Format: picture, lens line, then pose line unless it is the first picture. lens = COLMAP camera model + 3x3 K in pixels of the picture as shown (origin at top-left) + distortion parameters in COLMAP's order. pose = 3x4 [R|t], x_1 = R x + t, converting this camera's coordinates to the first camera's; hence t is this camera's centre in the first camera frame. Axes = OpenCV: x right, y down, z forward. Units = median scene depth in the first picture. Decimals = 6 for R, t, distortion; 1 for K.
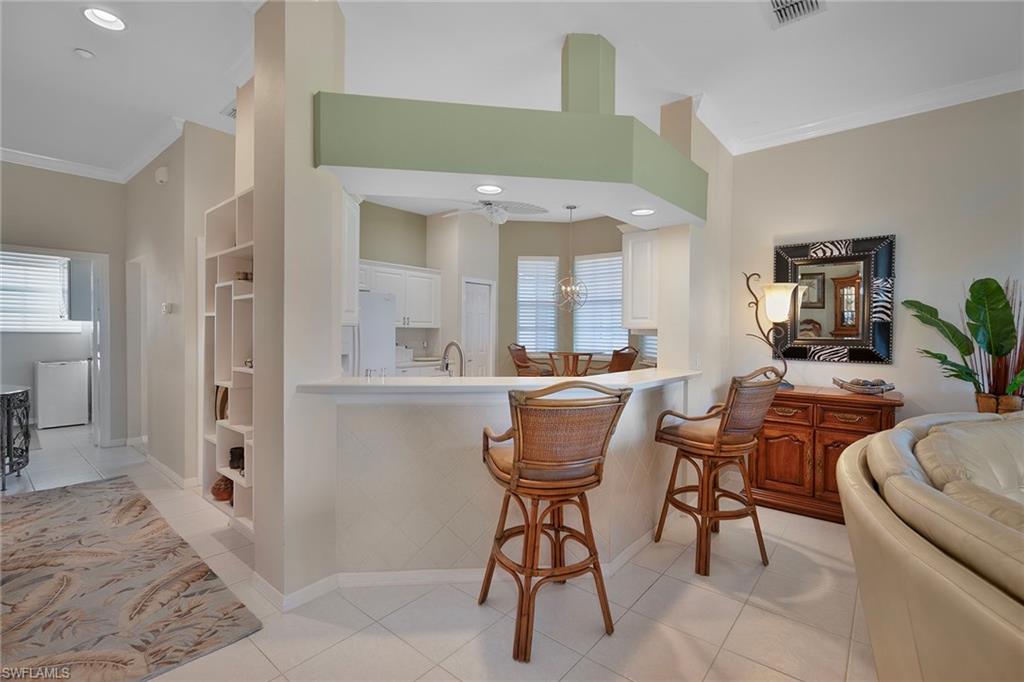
lens RADIAL K [[452.1, 0, 512.0], [0, 452.1, 341.0], [0, 0, 1]] dist [0.001033, 0.000161]
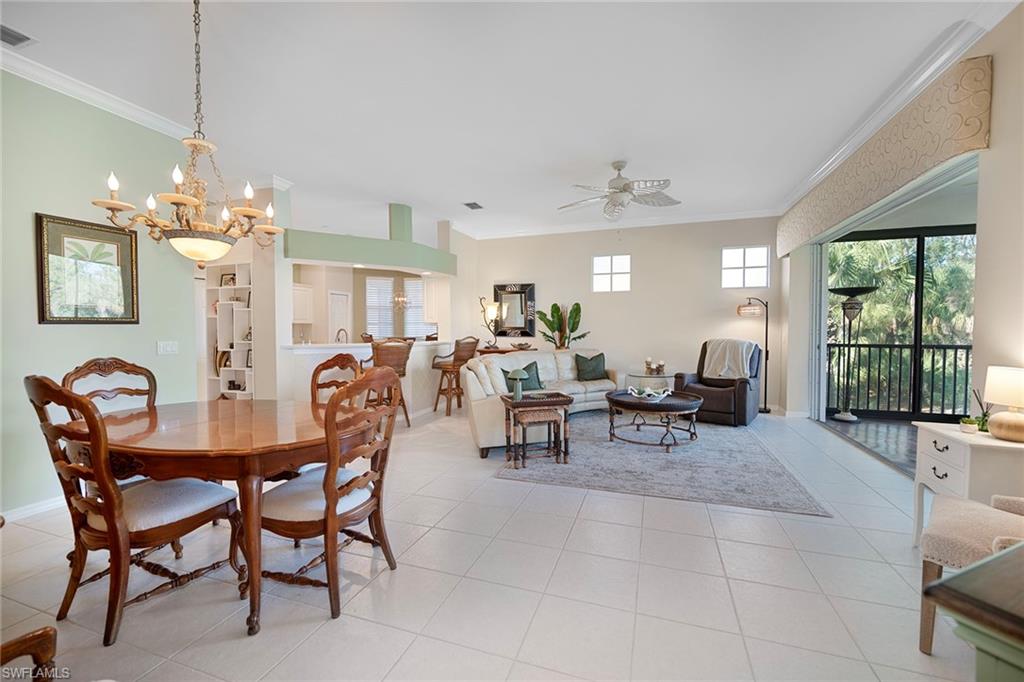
lens RADIAL K [[412.8, 0, 512.0], [0, 412.8, 341.0], [0, 0, 1]] dist [-0.000989, -0.000439]
pose [[0.933766, -0.019896, 0.357330, -0.061064], [0.015723, 0.999770, 0.014580, 0.038636], [-0.357538, -0.007996, 0.933865, -1.018705]]
